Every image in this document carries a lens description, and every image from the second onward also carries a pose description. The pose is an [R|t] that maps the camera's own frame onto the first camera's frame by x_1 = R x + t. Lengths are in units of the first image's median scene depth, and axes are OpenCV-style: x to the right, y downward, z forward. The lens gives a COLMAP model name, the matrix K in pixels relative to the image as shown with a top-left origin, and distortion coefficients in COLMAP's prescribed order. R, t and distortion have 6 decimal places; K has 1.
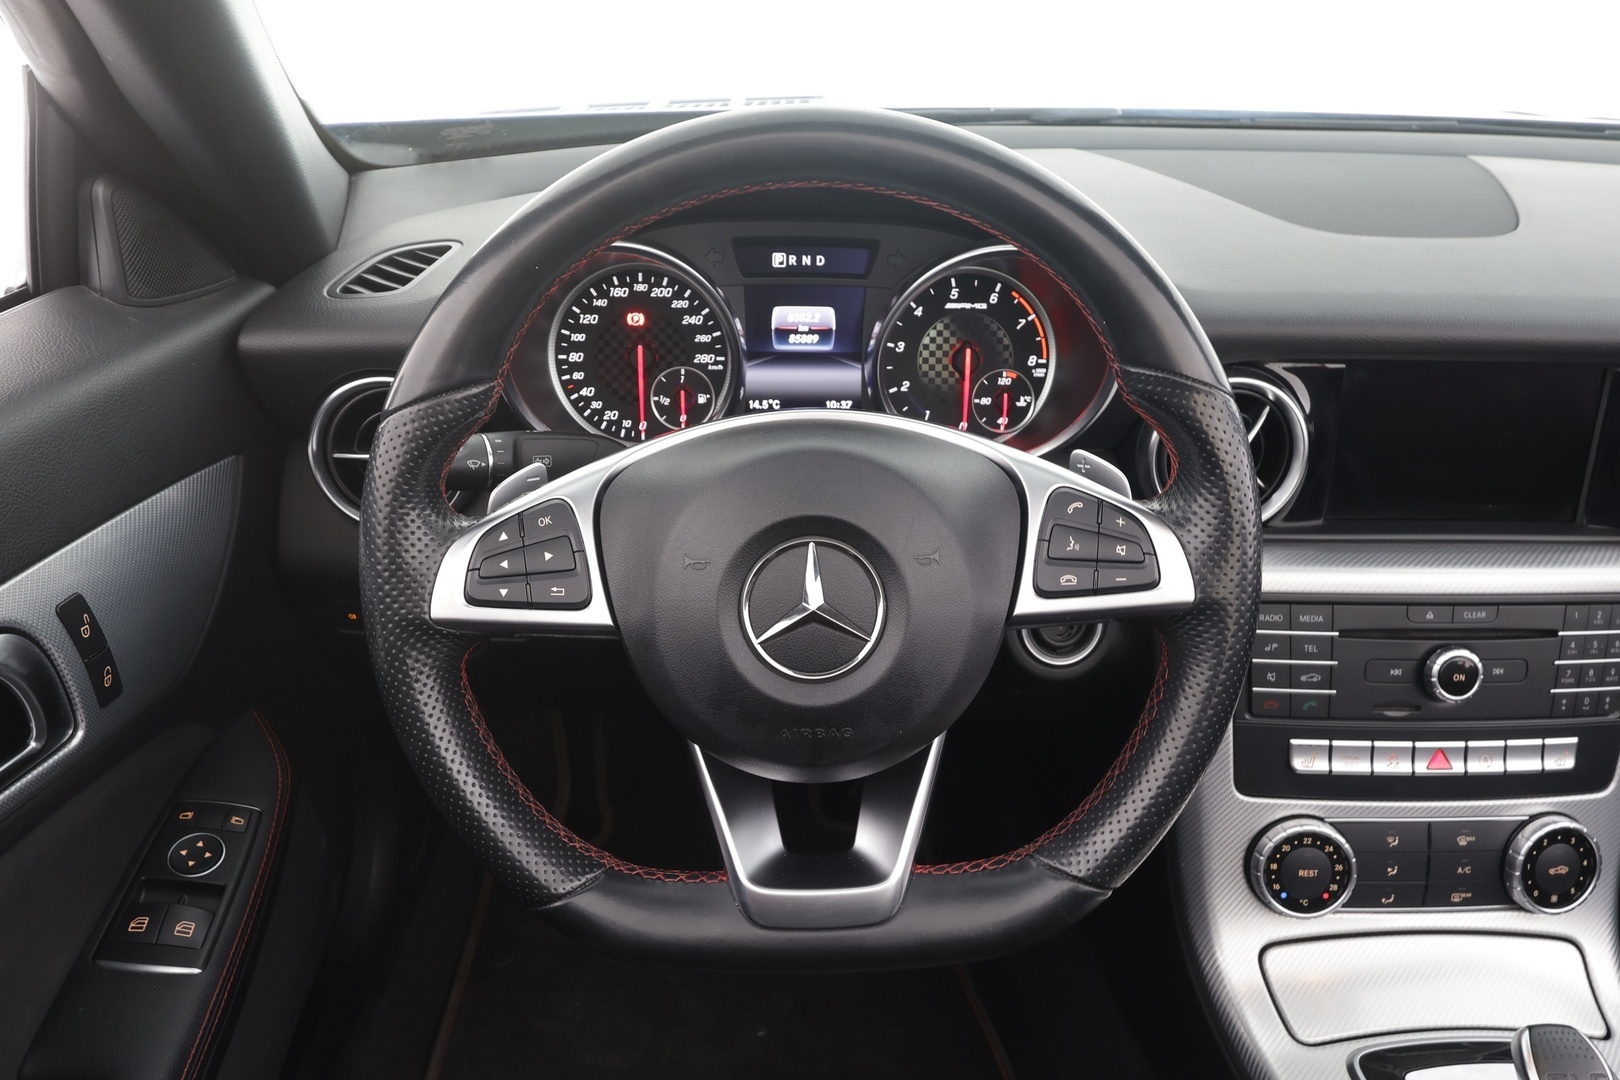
lens RADIAL K [[1200.6, 0, 809.3], [0, 1200.6, 544.8], [0, 0, 1]] dist [0.001564, 0.003097]
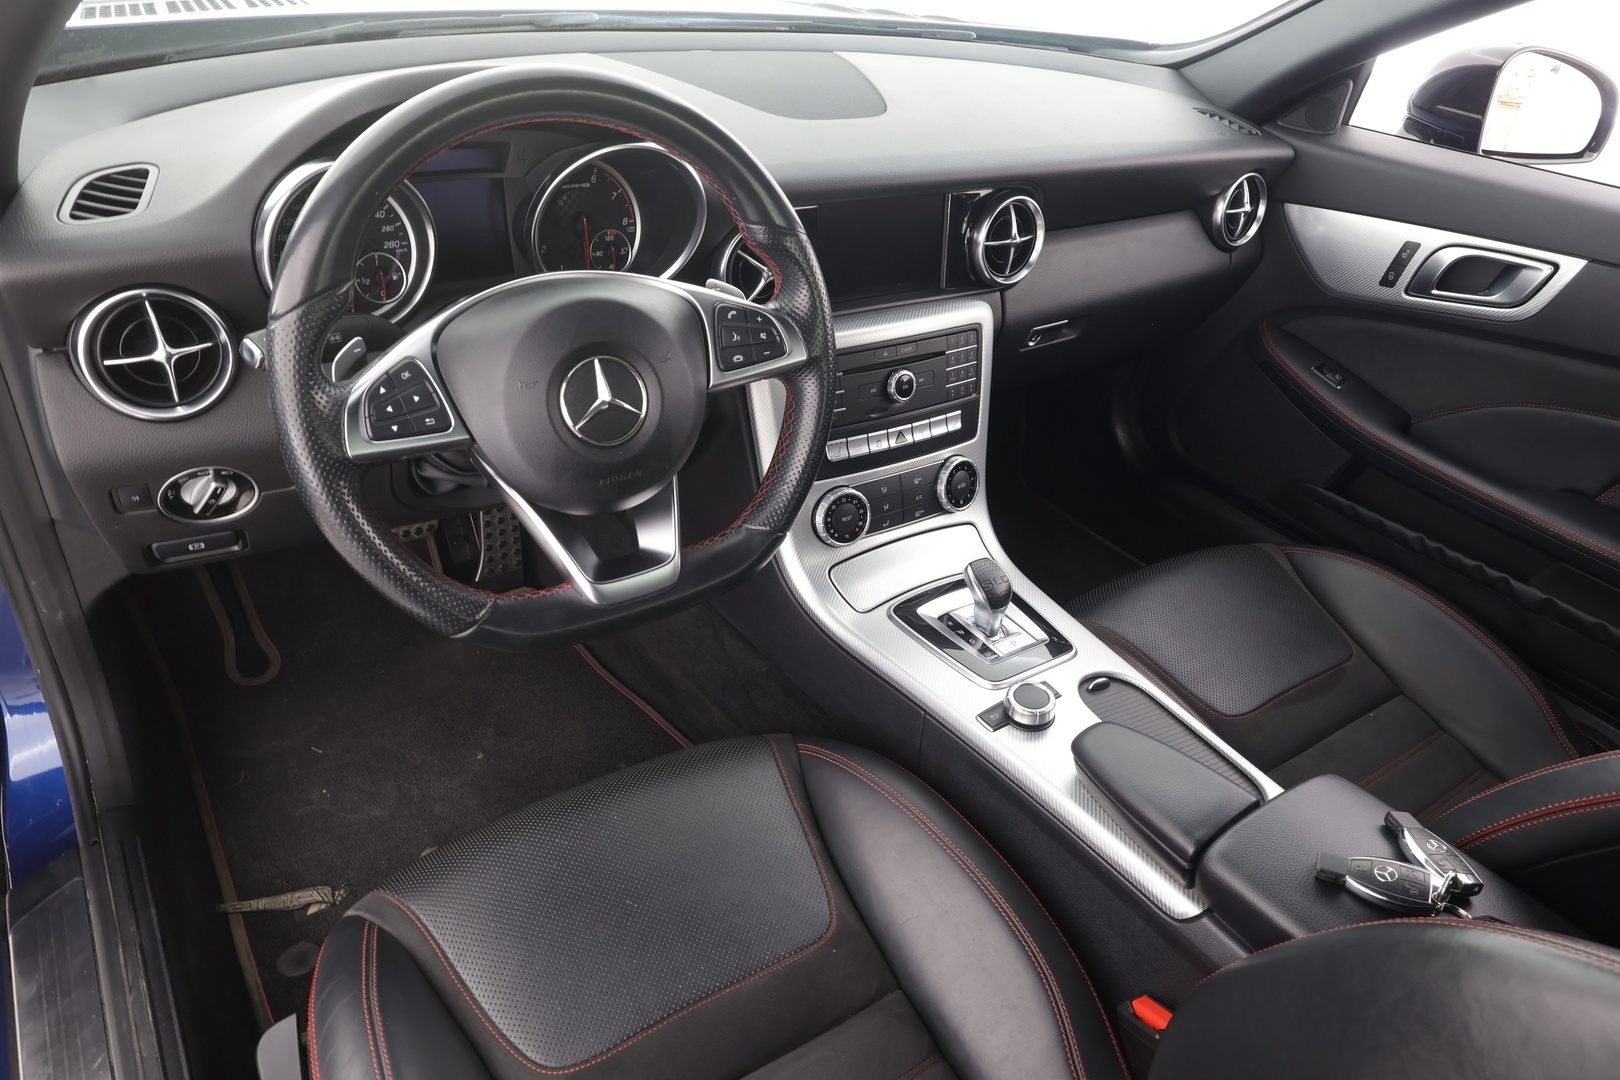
lens RADIAL K [[1090.2, 0, 809.0], [0, 1090.2, 536.1], [0, 0, 1]] dist [-0.011354, -0.003003]
pose [[0.843743, -0.234390, 0.482866, -0.350283], [0.157714, 0.968165, 0.194378, -0.007463], [-0.513054, -0.087851, 0.853849, -0.260945]]
